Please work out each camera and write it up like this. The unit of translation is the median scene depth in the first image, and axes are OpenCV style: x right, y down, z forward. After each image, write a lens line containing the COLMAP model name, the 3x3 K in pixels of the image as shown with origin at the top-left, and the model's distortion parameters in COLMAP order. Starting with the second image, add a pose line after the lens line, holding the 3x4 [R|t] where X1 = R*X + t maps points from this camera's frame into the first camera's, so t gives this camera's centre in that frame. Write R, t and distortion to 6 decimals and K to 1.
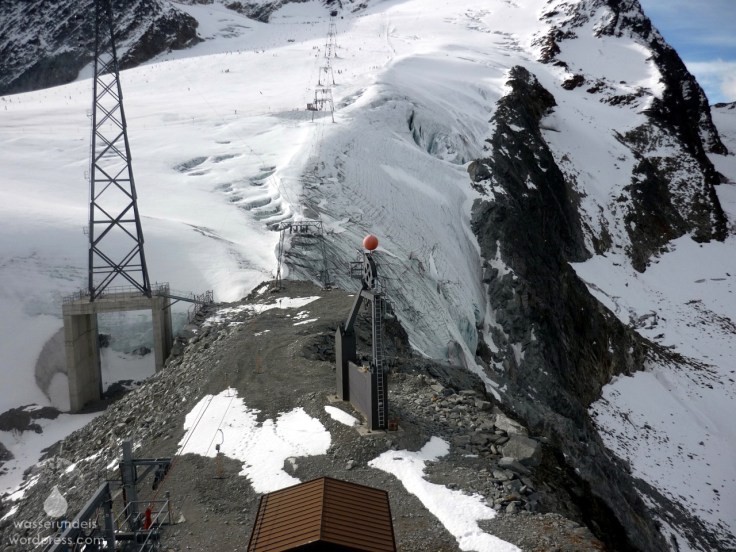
lens RADIAL K [[1109.9, 0, 368.0], [0, 1109.9, 276.0], [0, 0, 1]] dist [-0.099007, -0.102855]
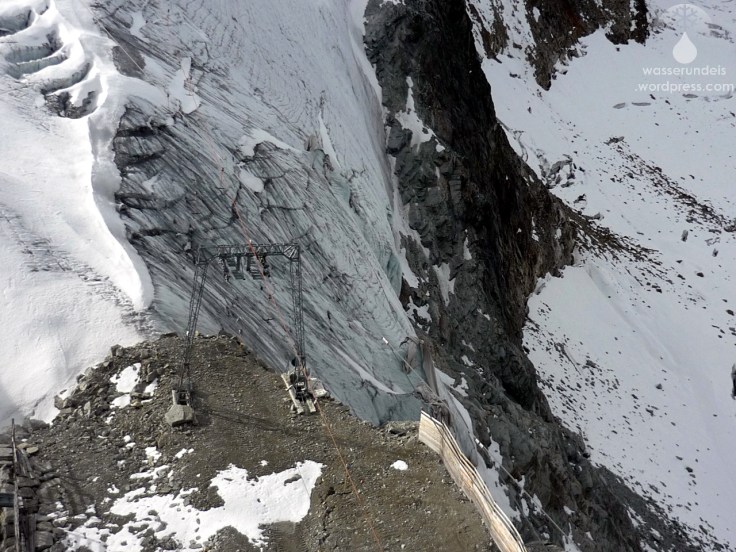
lens RADIAL K [[1109.9, 0, 368.0], [0, 1109.9, 276.0], [0, 0, 1]] dist [-0.099007, -0.102855]
pose [[0.934958, -0.026538, 0.353764, -0.114062], [-0.097090, 0.939985, 0.327111, -0.122949], [-0.341213, -0.340182, 0.876270, 0.459298]]
